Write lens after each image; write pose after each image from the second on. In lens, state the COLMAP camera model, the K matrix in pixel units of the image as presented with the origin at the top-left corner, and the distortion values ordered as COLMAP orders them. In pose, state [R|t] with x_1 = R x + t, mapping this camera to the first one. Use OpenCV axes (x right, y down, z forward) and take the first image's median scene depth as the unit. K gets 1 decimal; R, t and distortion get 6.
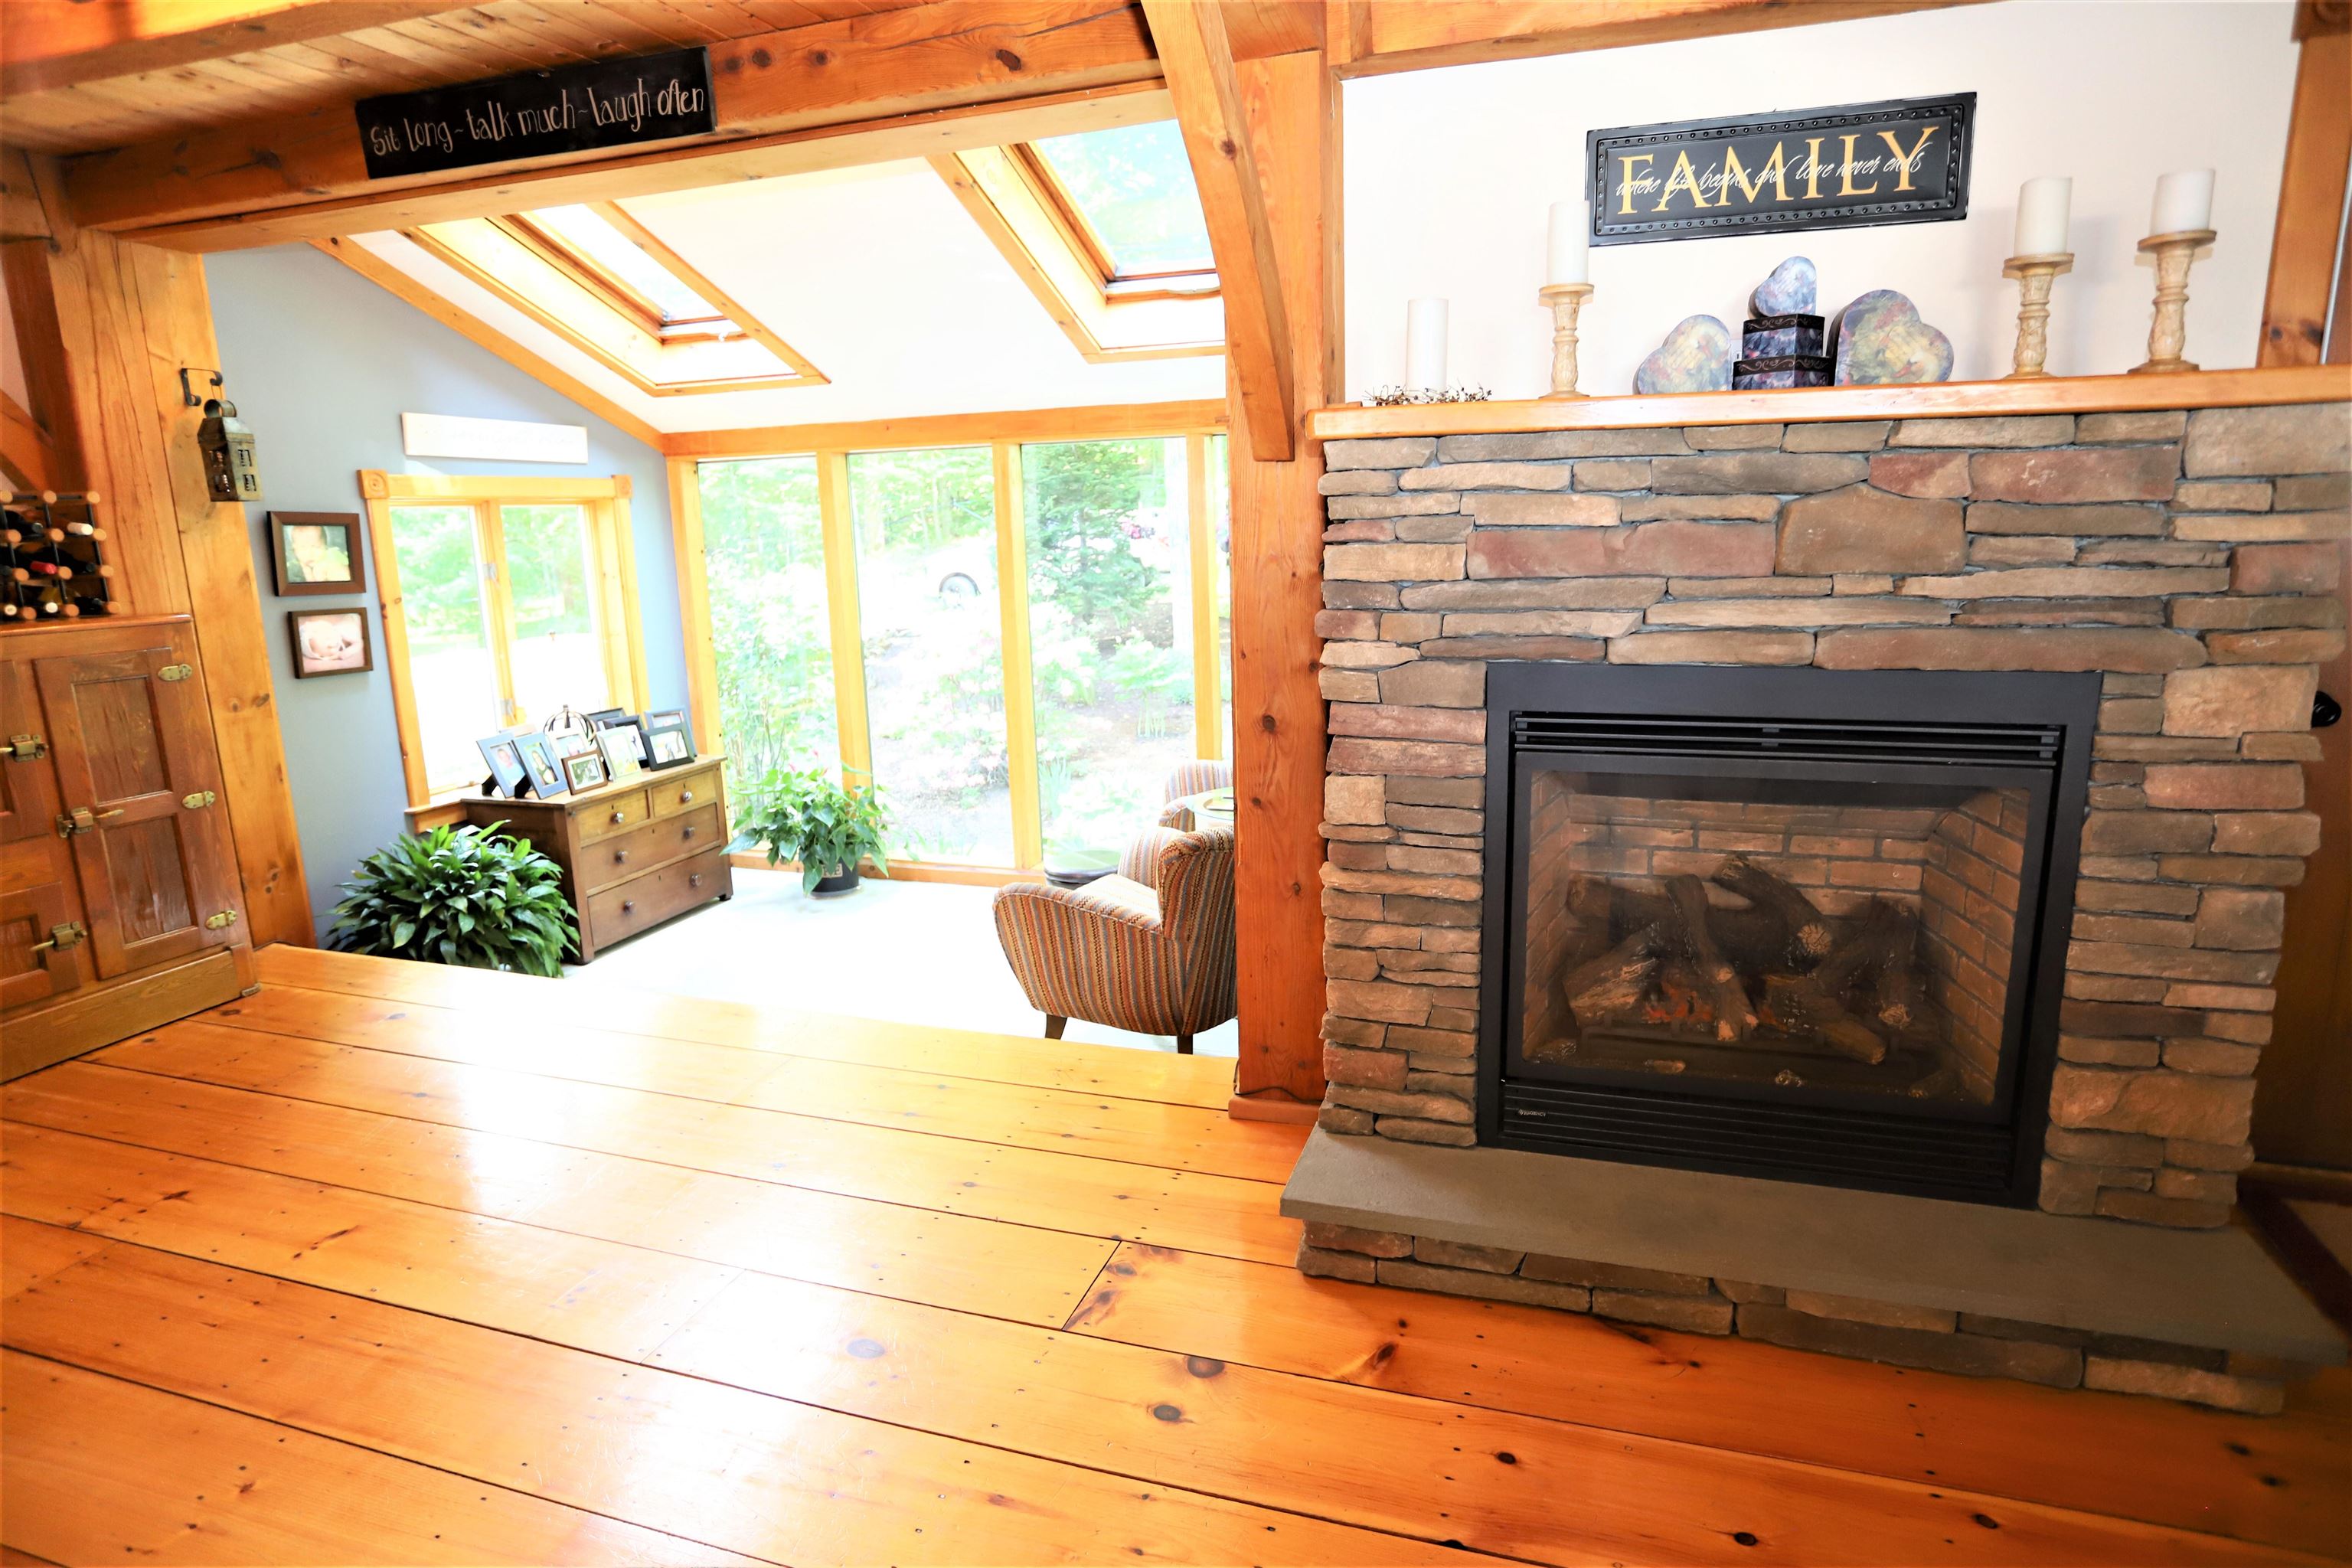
lens RADIAL K [[1248.7, 0, 1175.2], [0, 1248.7, 764.9], [0, 0, 1]] dist [-0.038963, 0.008828]
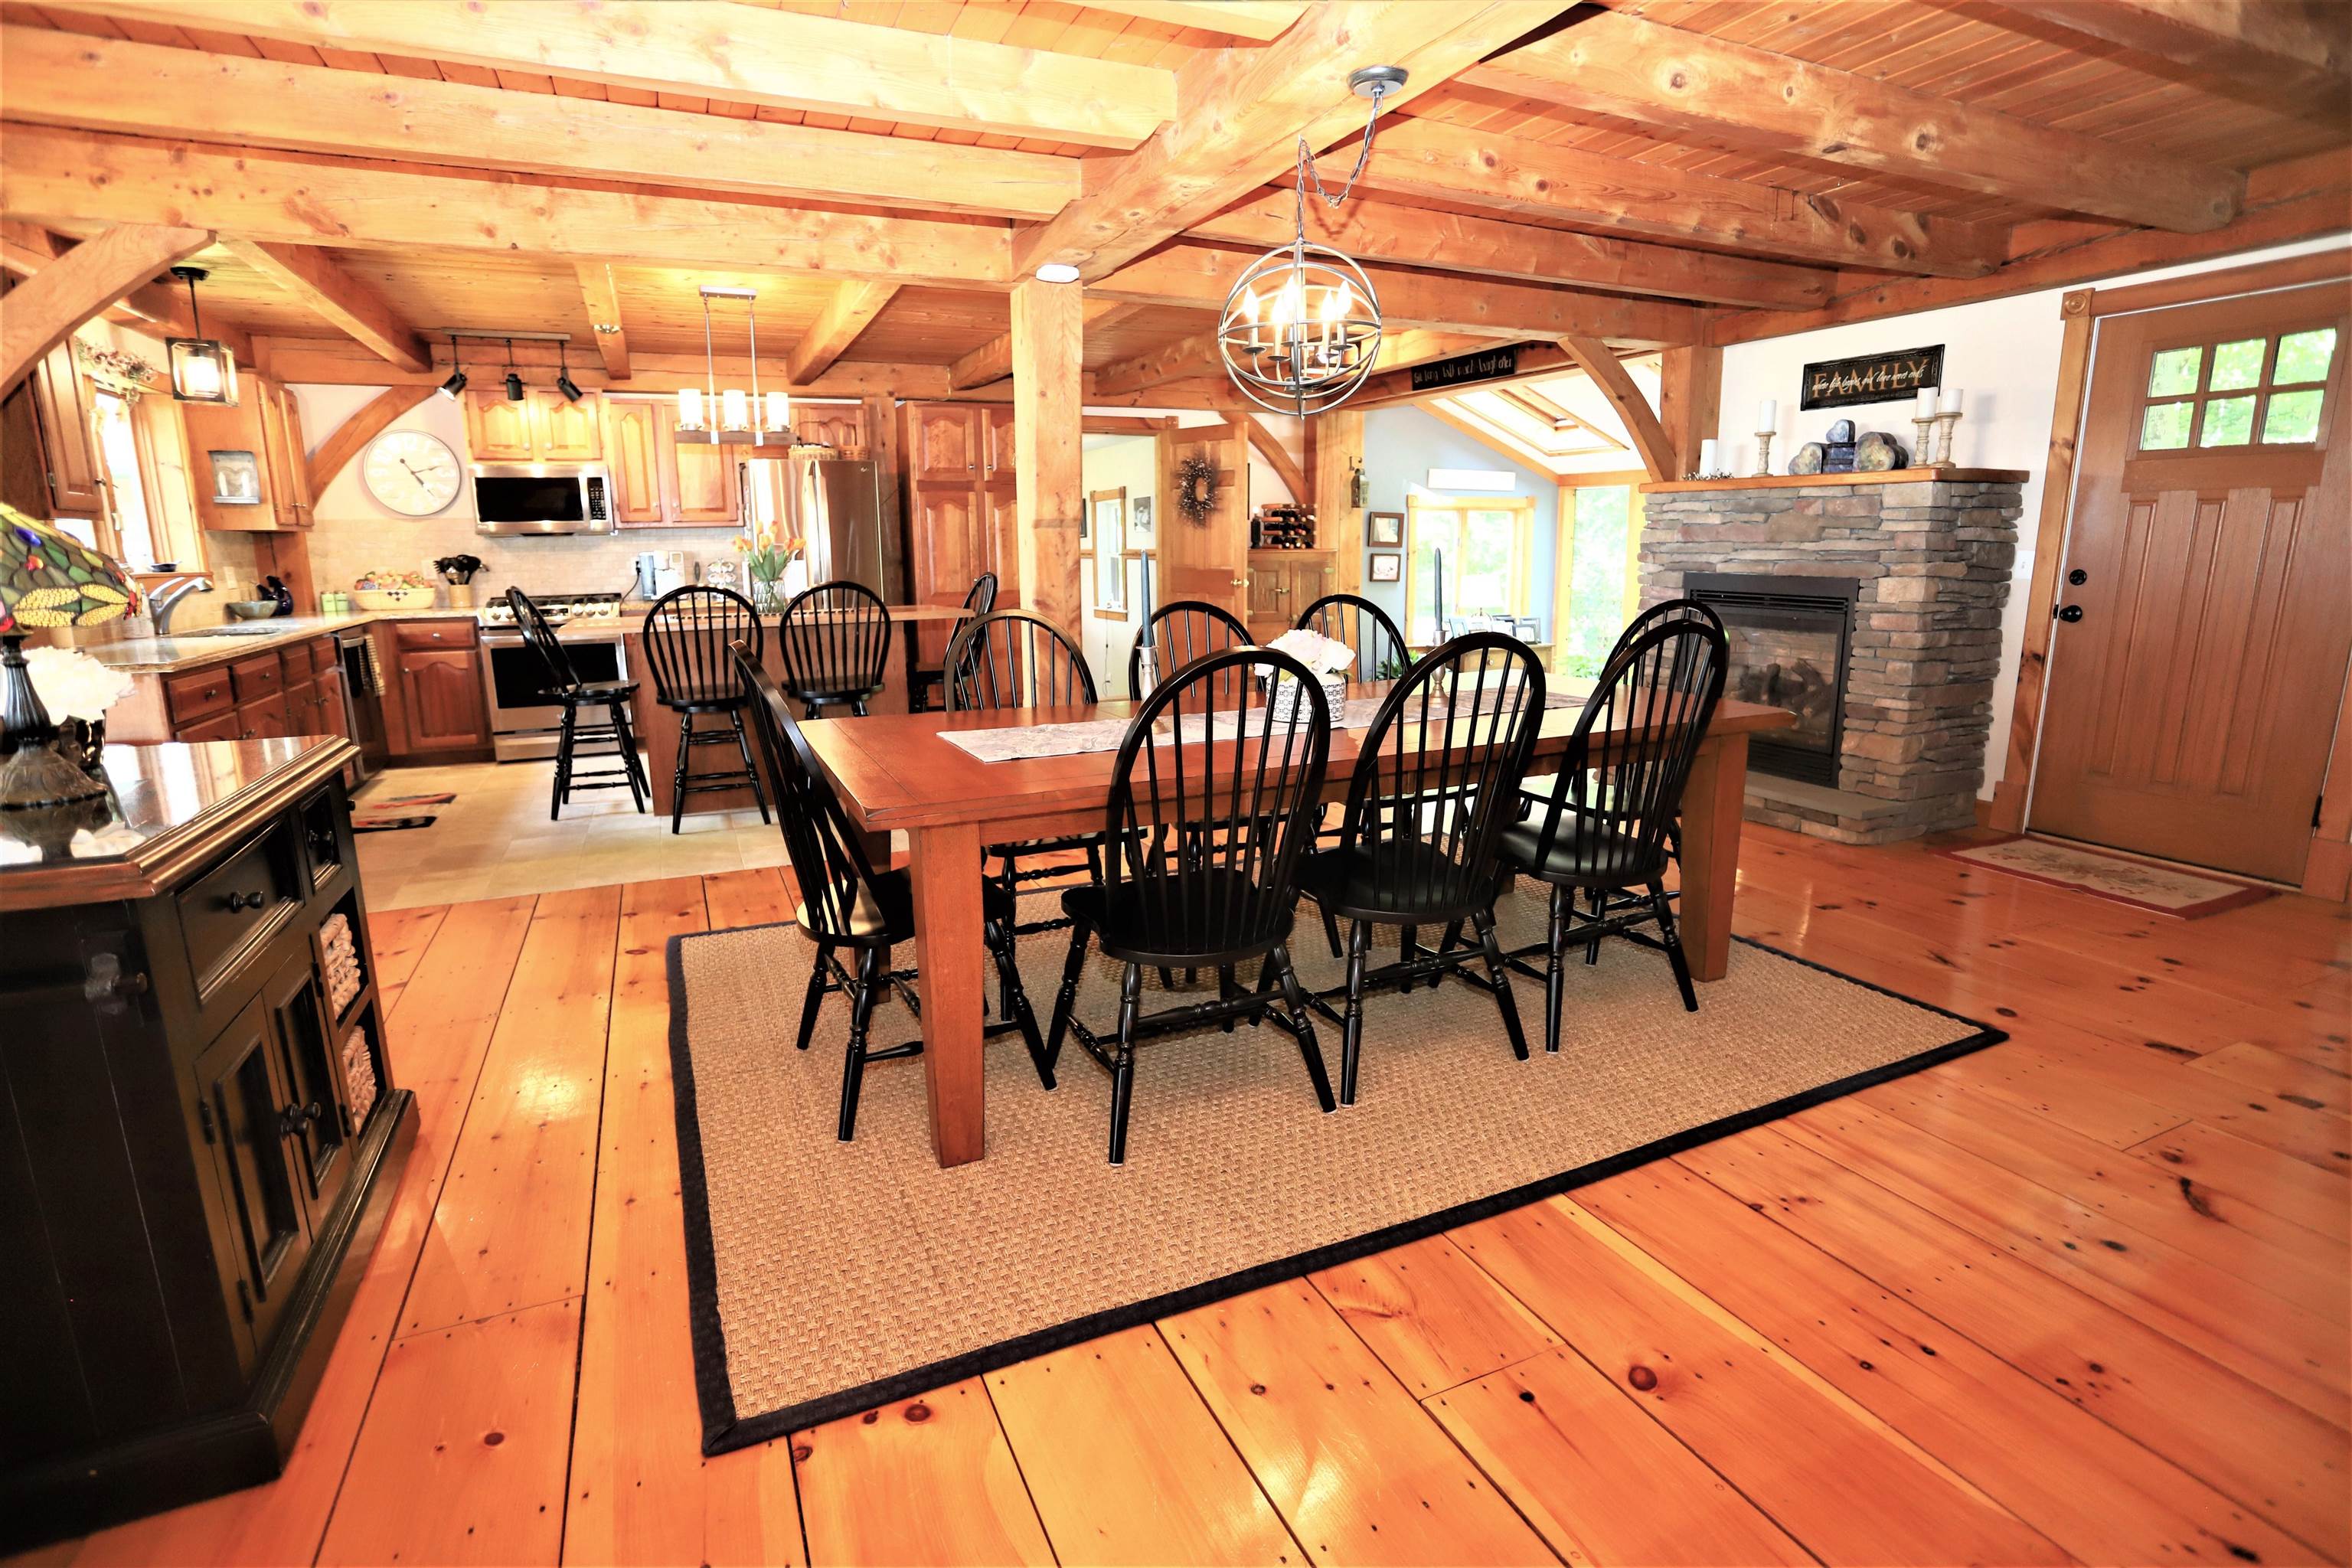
lens RADIAL K [[1139.1, 0, 1176.1], [0, 1139.1, 781.8], [0, 0, 1]] dist [-0.049530, 0.013374]
pose [[0.671727, 0.175070, -0.719814, 1.351537], [-0.153036, 0.983508, 0.096392, 0.307071], [0.724819, 0.045408, 0.687441, -1.526916]]
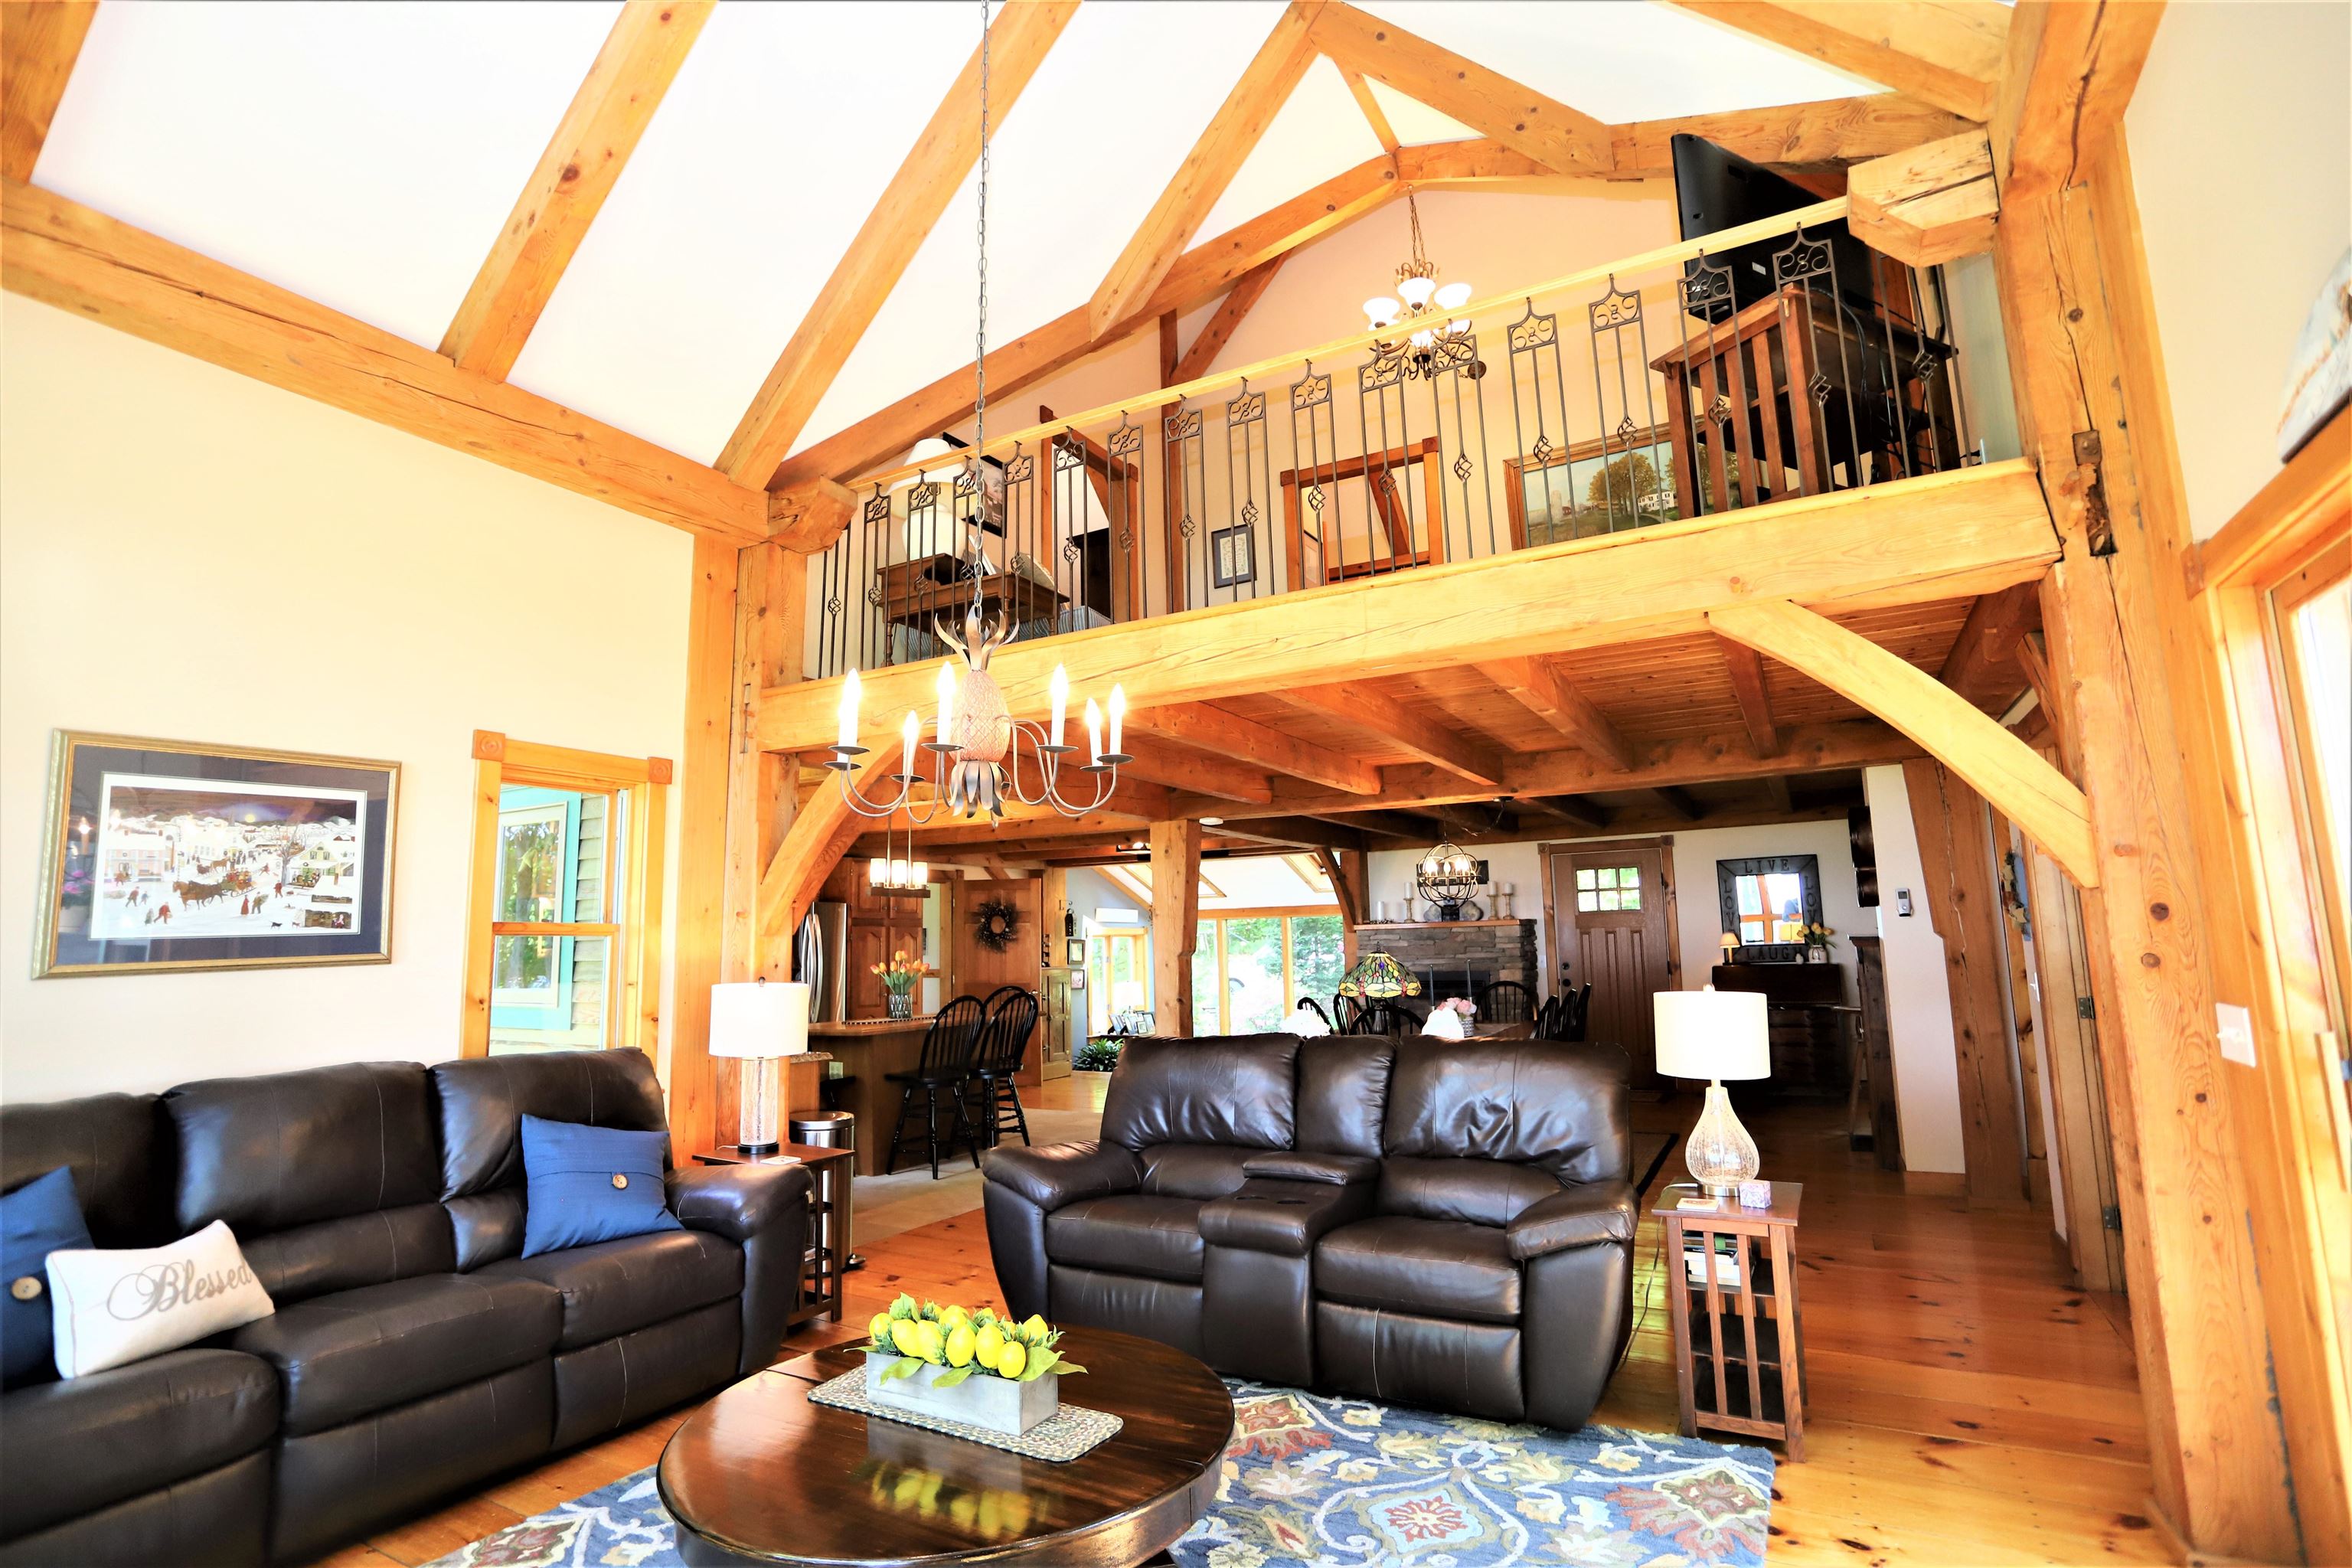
lens RADIAL K [[1139.1, 0, 1161.0], [0, 1139.1, 780.1], [0, 0, 1]] dist [-0.049530, 0.013374]
pose [[0.978405, -0.025352, -0.205137, 0.304796], [-0.043416, 0.945103, -0.323876, 0.722029], [0.202086, 0.325788, 0.923593, -3.751355]]
